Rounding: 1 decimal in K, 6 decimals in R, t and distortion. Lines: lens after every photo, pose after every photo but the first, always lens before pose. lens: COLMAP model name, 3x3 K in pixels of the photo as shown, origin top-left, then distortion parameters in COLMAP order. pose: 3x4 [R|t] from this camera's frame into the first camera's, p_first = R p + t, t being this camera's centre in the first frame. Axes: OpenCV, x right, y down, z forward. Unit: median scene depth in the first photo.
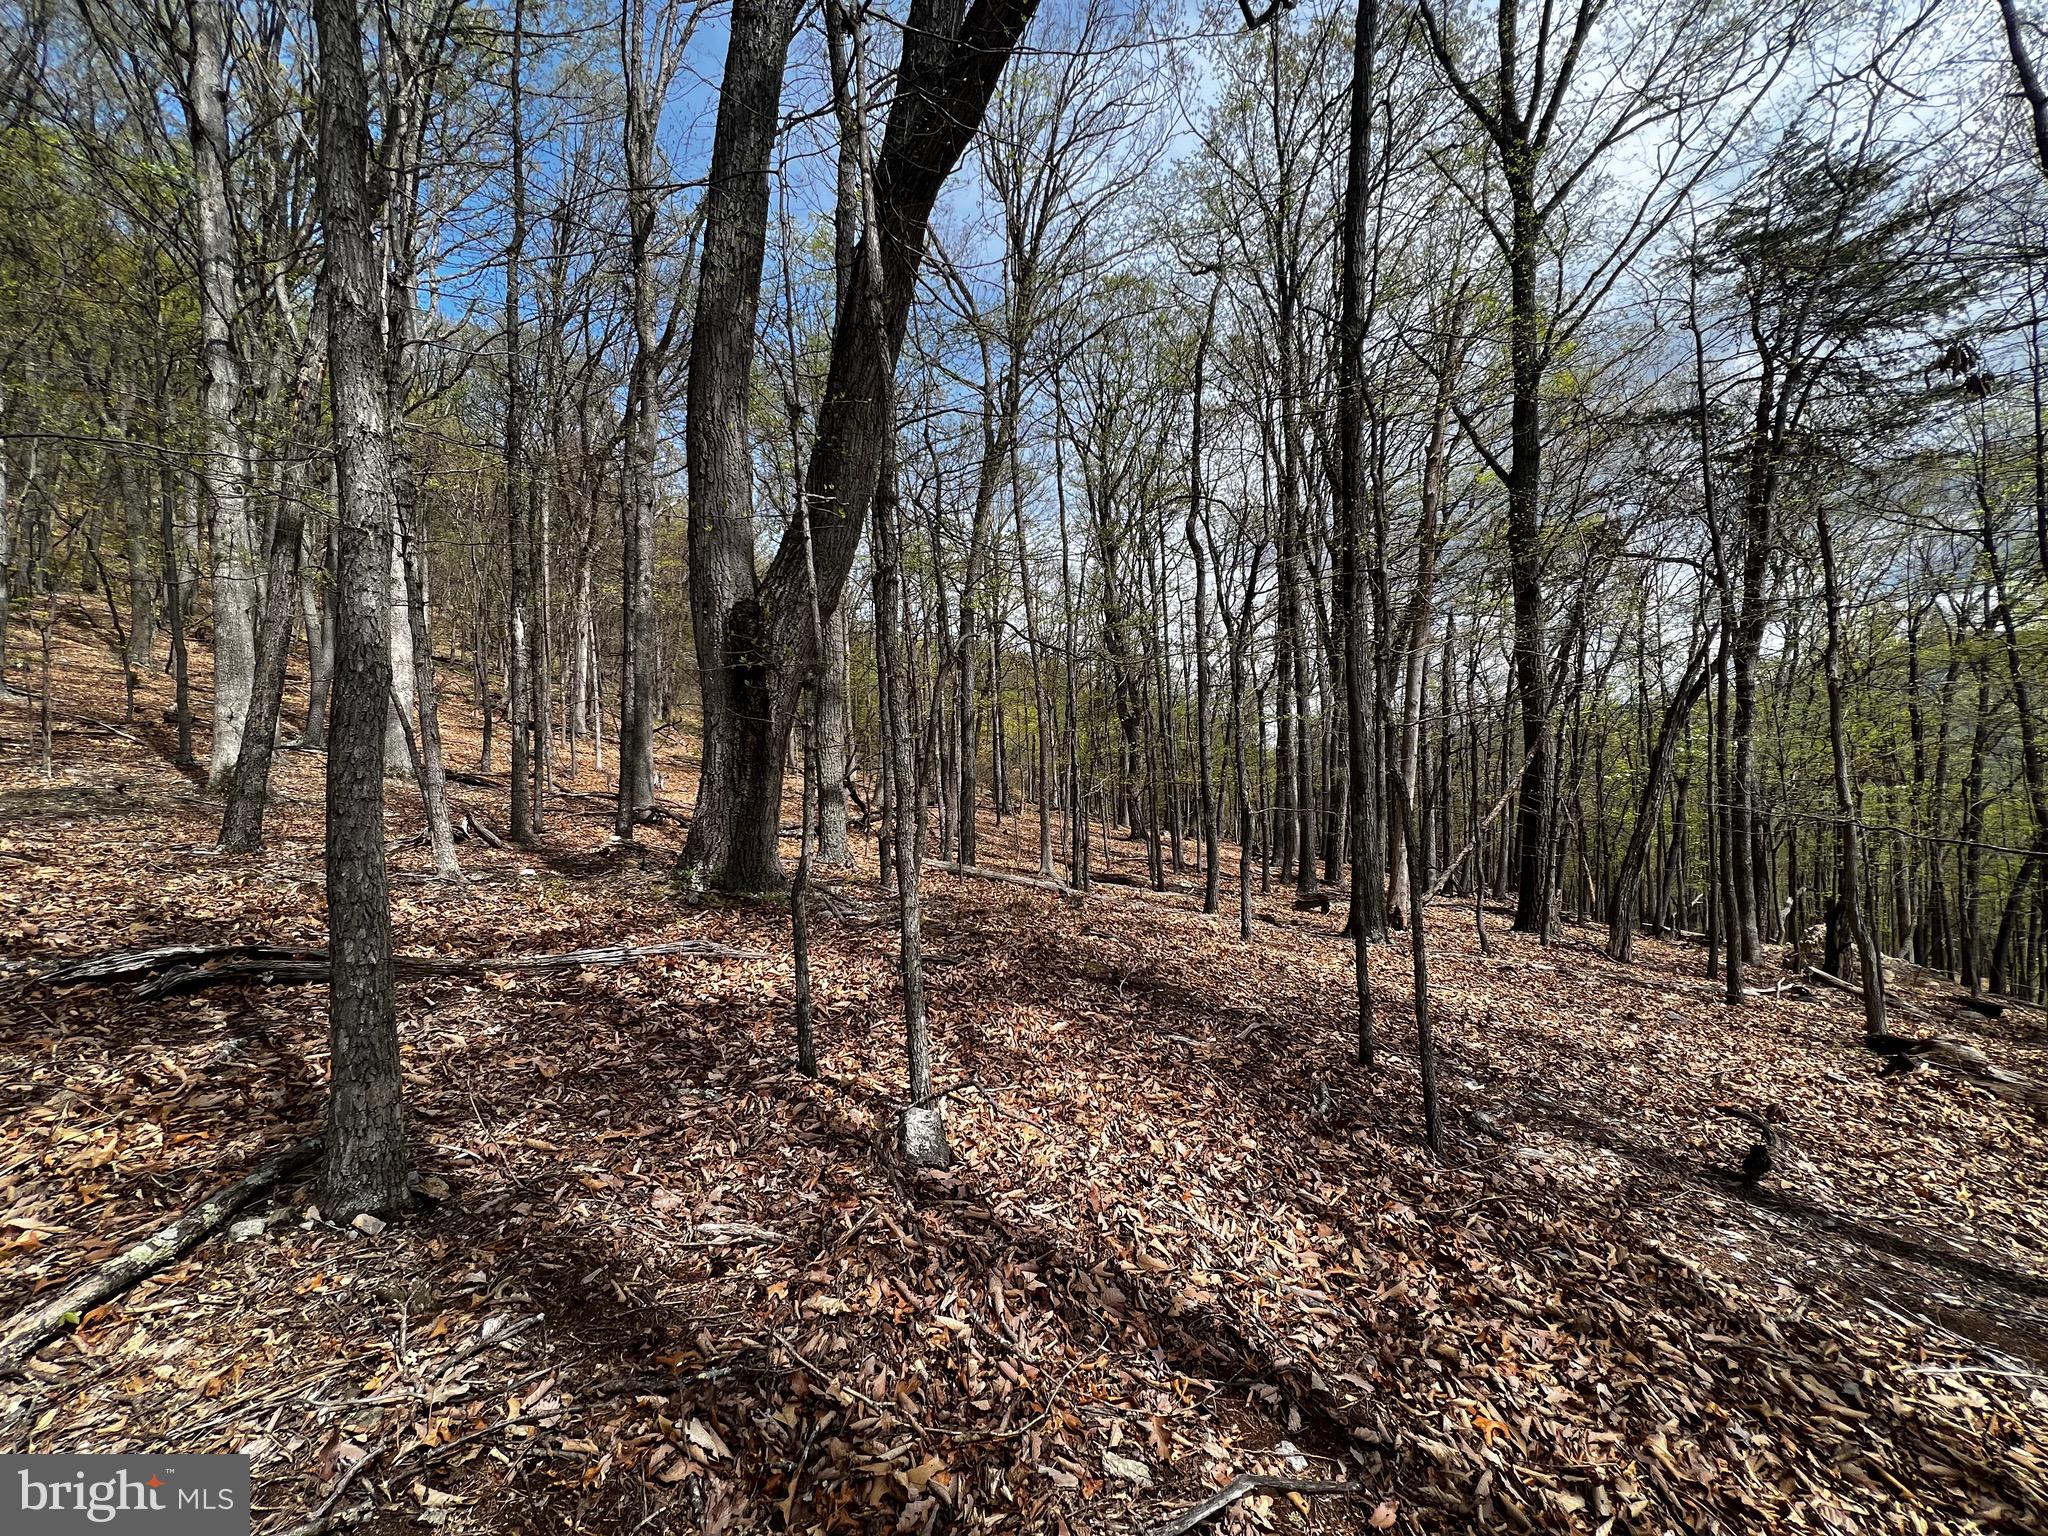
lens RADIAL K [[824.1, 0, 1019.5], [0, 824.1, 766.5], [0, 0, 1]] dist [0.002064, 0.000143]
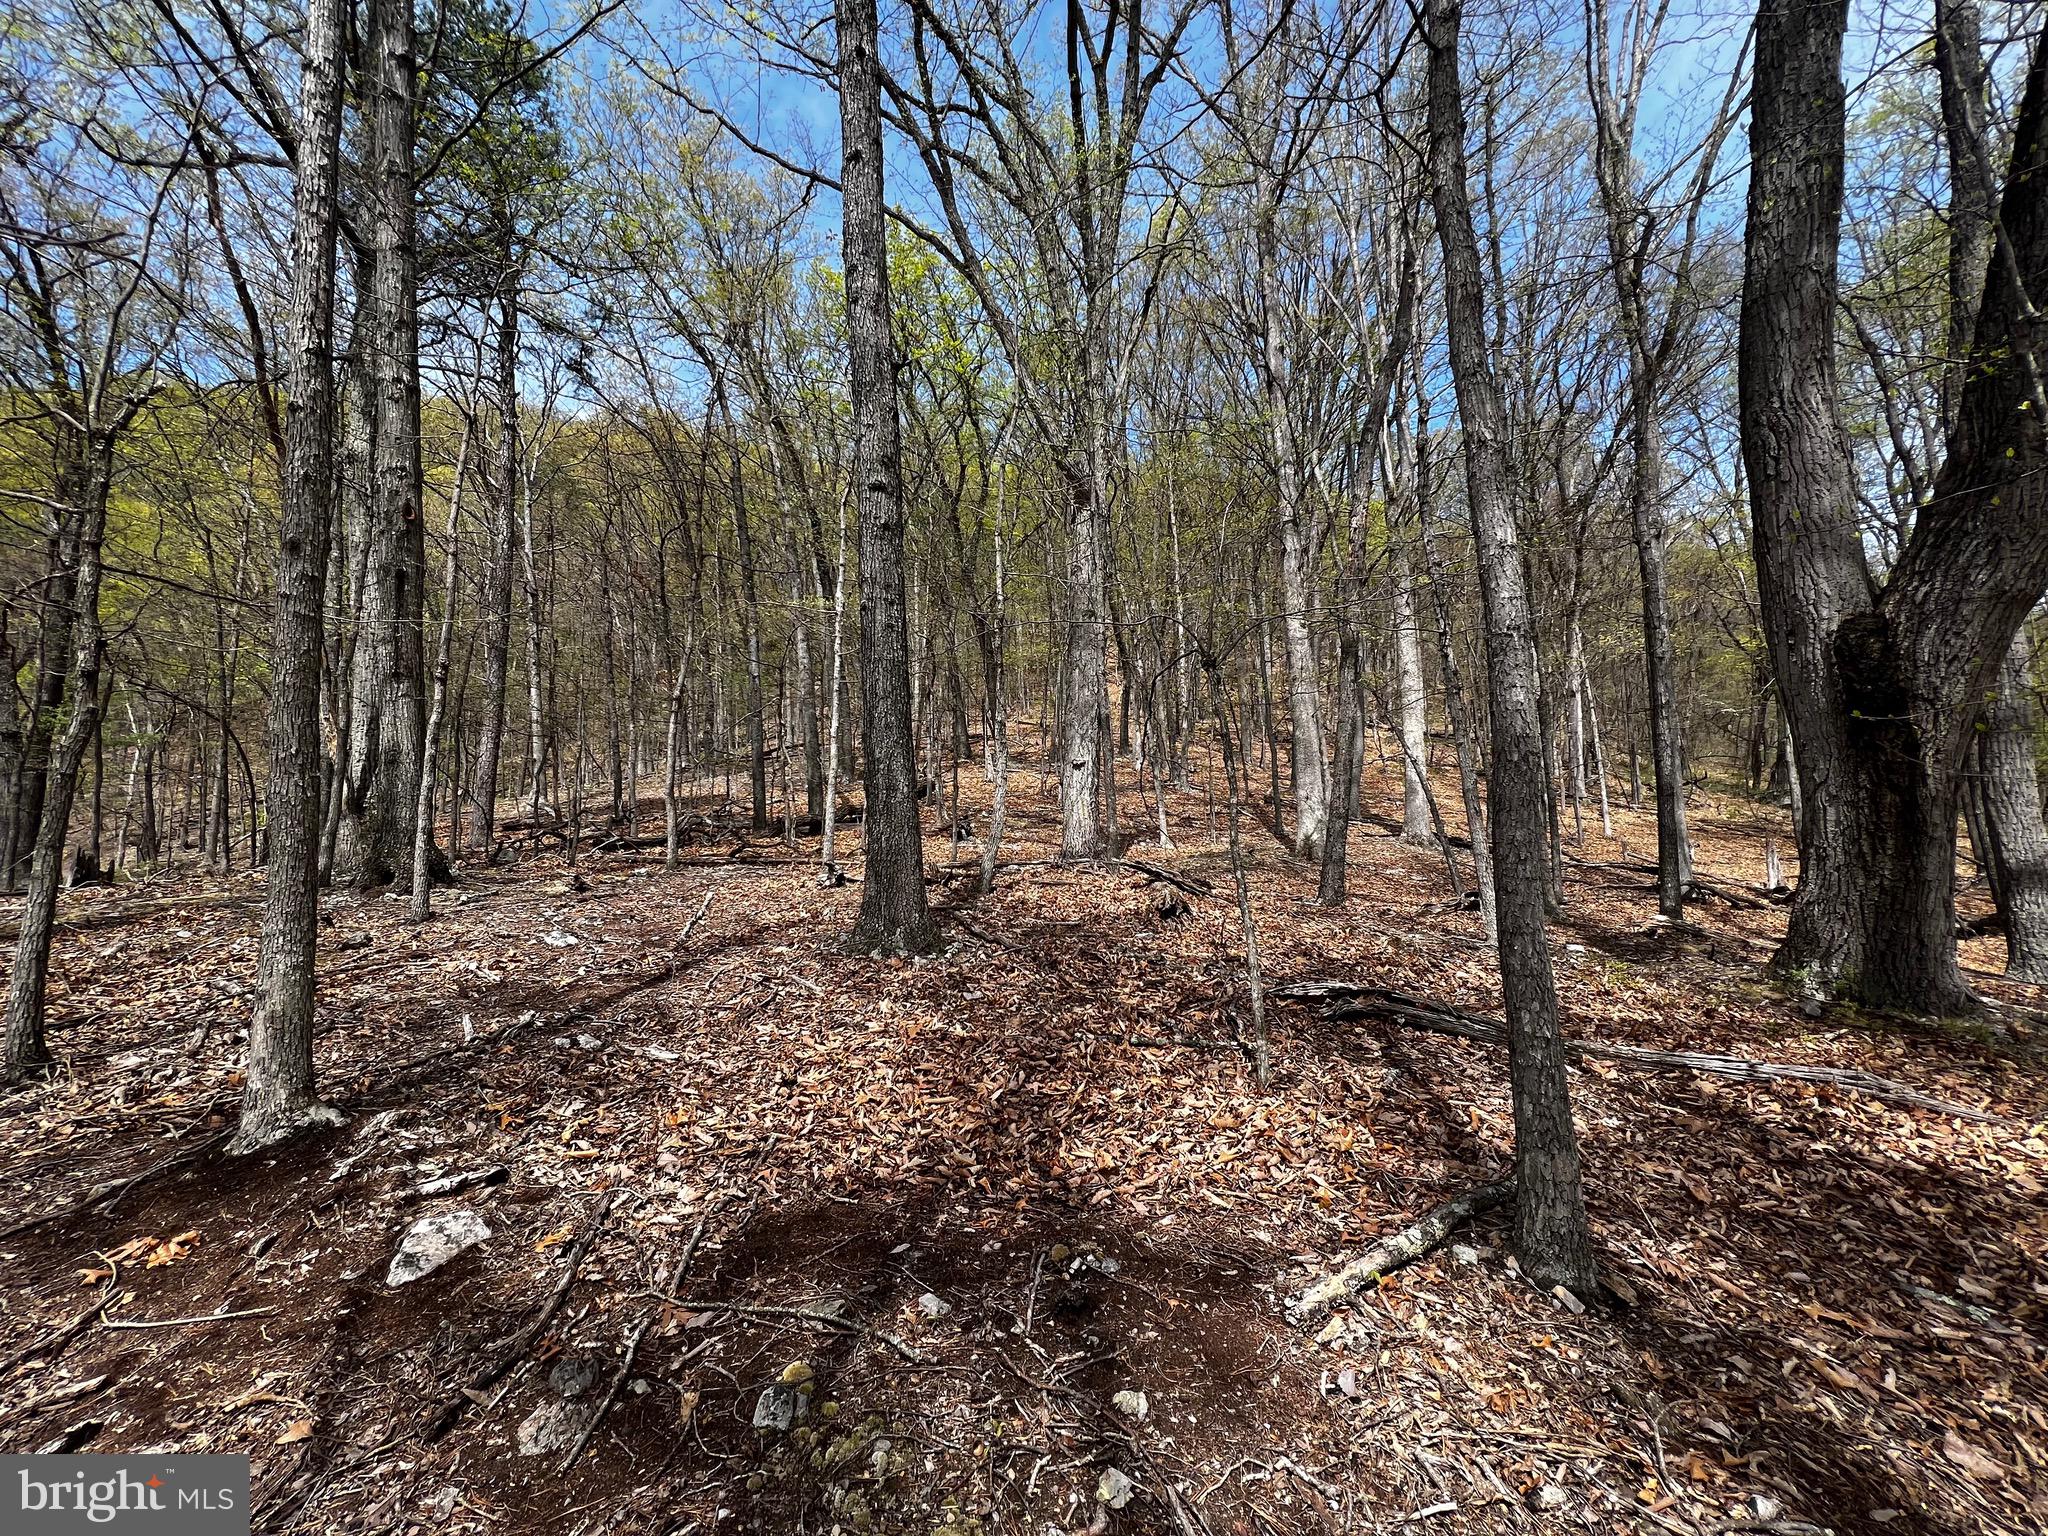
lens RADIAL K [[824.1, 0, 1020.1], [0, 824.1, 765.8], [0, 0, 1]] dist [0.002064, 0.000143]
pose [[0.472589, -0.077839, -0.877838, -0.095604], [0.006590, 0.996376, -0.084802, -0.012662], [0.881258, 0.034291, 0.471390, -0.060390]]
